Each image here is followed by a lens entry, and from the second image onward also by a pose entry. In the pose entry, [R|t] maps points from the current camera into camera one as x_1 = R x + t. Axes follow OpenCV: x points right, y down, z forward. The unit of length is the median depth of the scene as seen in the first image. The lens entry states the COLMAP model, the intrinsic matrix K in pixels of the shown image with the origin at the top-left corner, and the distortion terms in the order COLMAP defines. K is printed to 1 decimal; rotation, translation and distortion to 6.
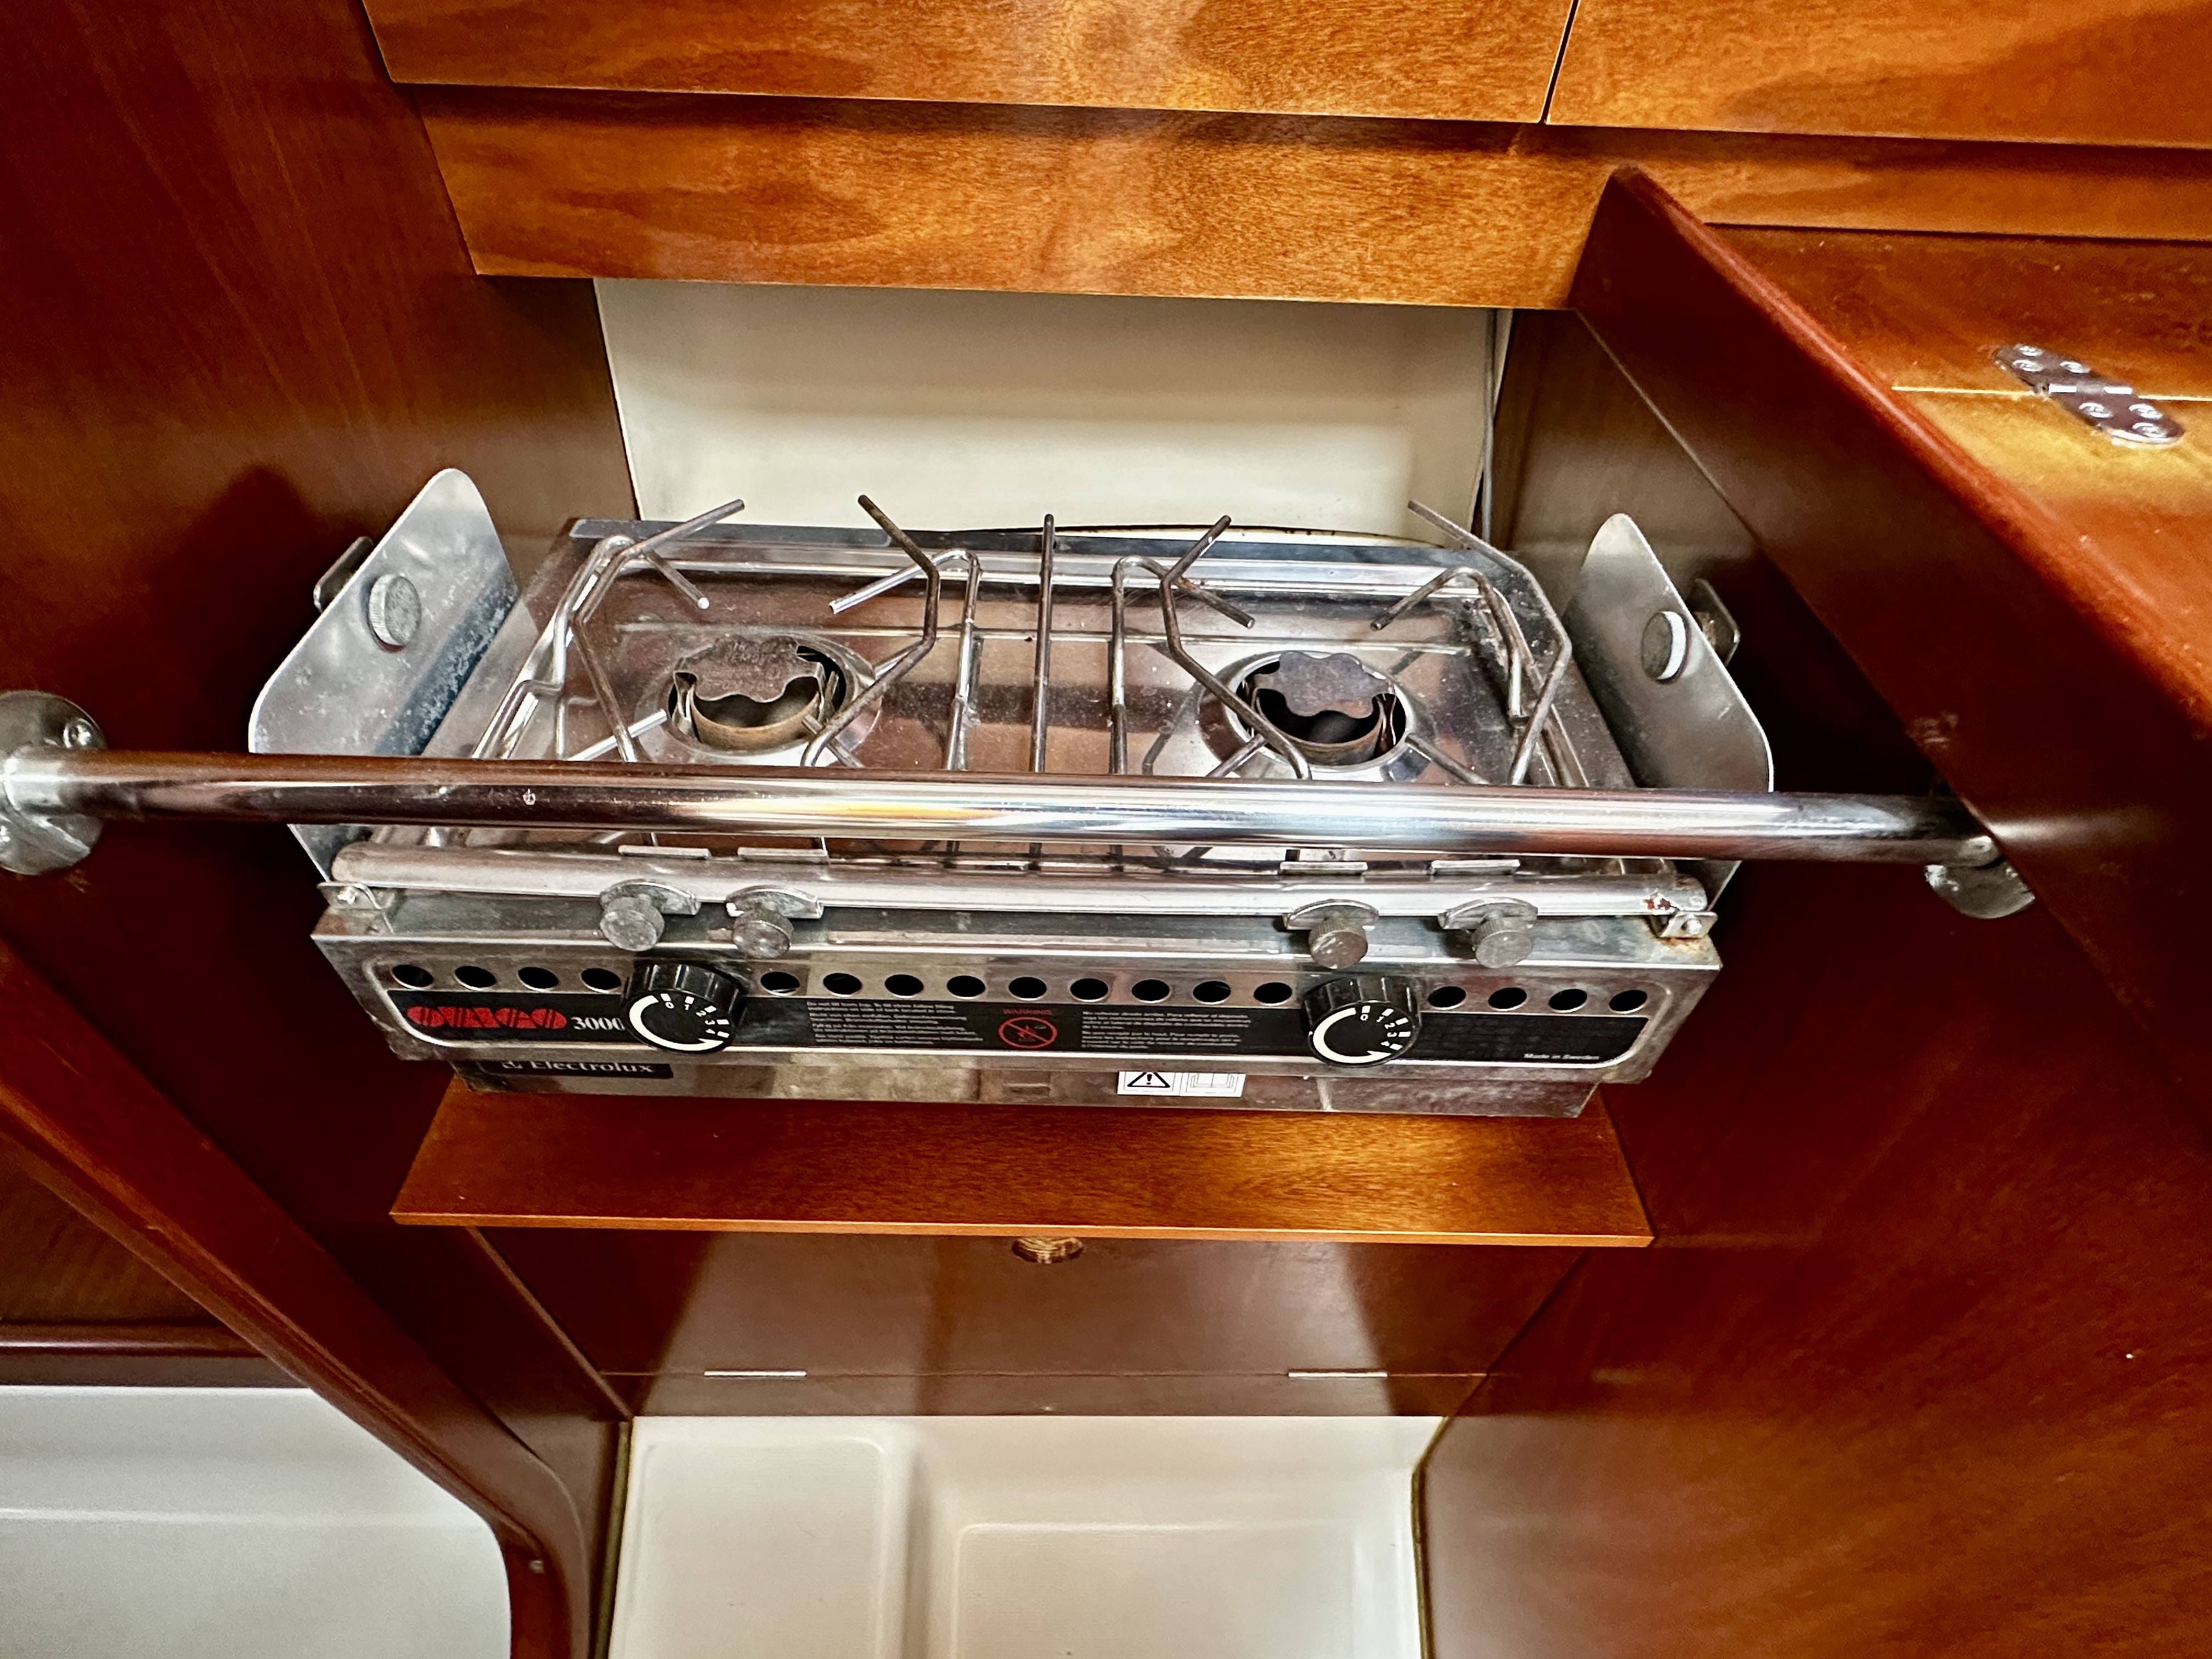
lens RADIAL K [[1122.7, 0, 1093.8], [0, 1122.7, 832.5], [0, 0, 1]] dist [0.000785, -0.000207]
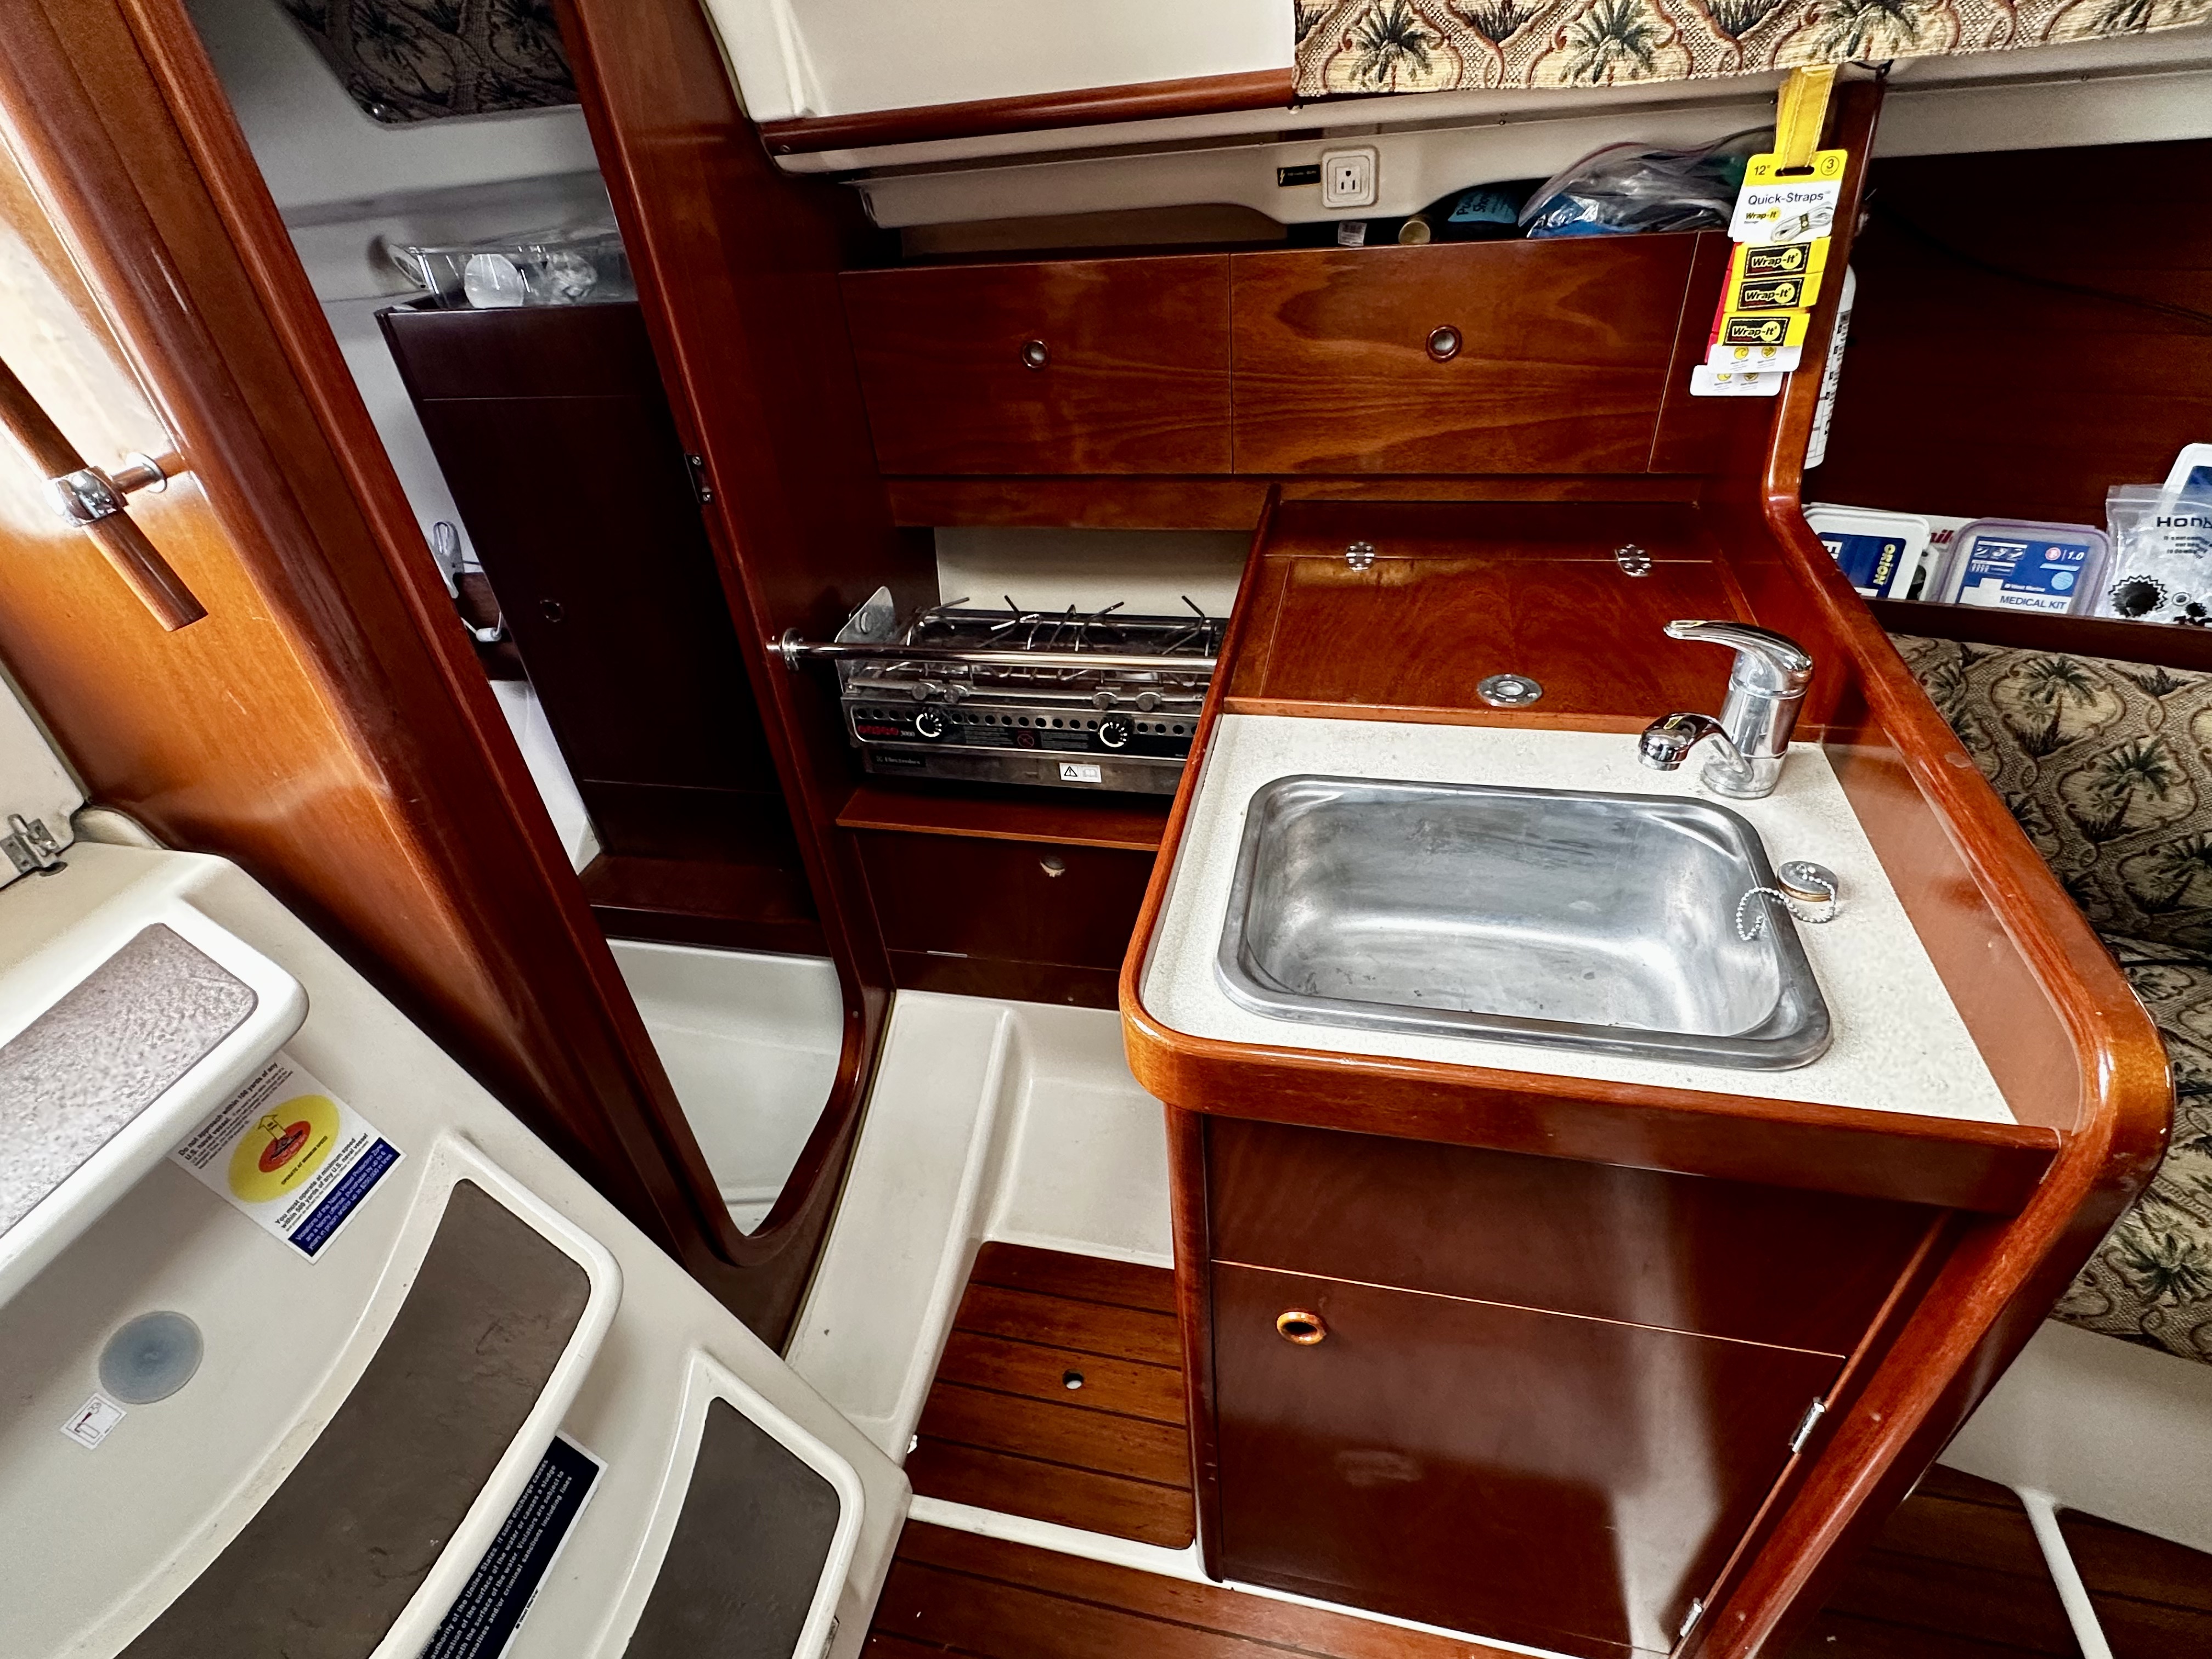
lens RADIAL K [[1122.7, 0, 1105.6], [0, 1122.7, 843.6], [0, 0, 1]] dist [0.000785, -0.000207]
pose [[0.966010, 0.051762, -0.253271, 0.886772], [-0.091106, 0.985055, -0.146171, 0.813695], [0.241920, 0.164277, 0.956289, -1.791807]]
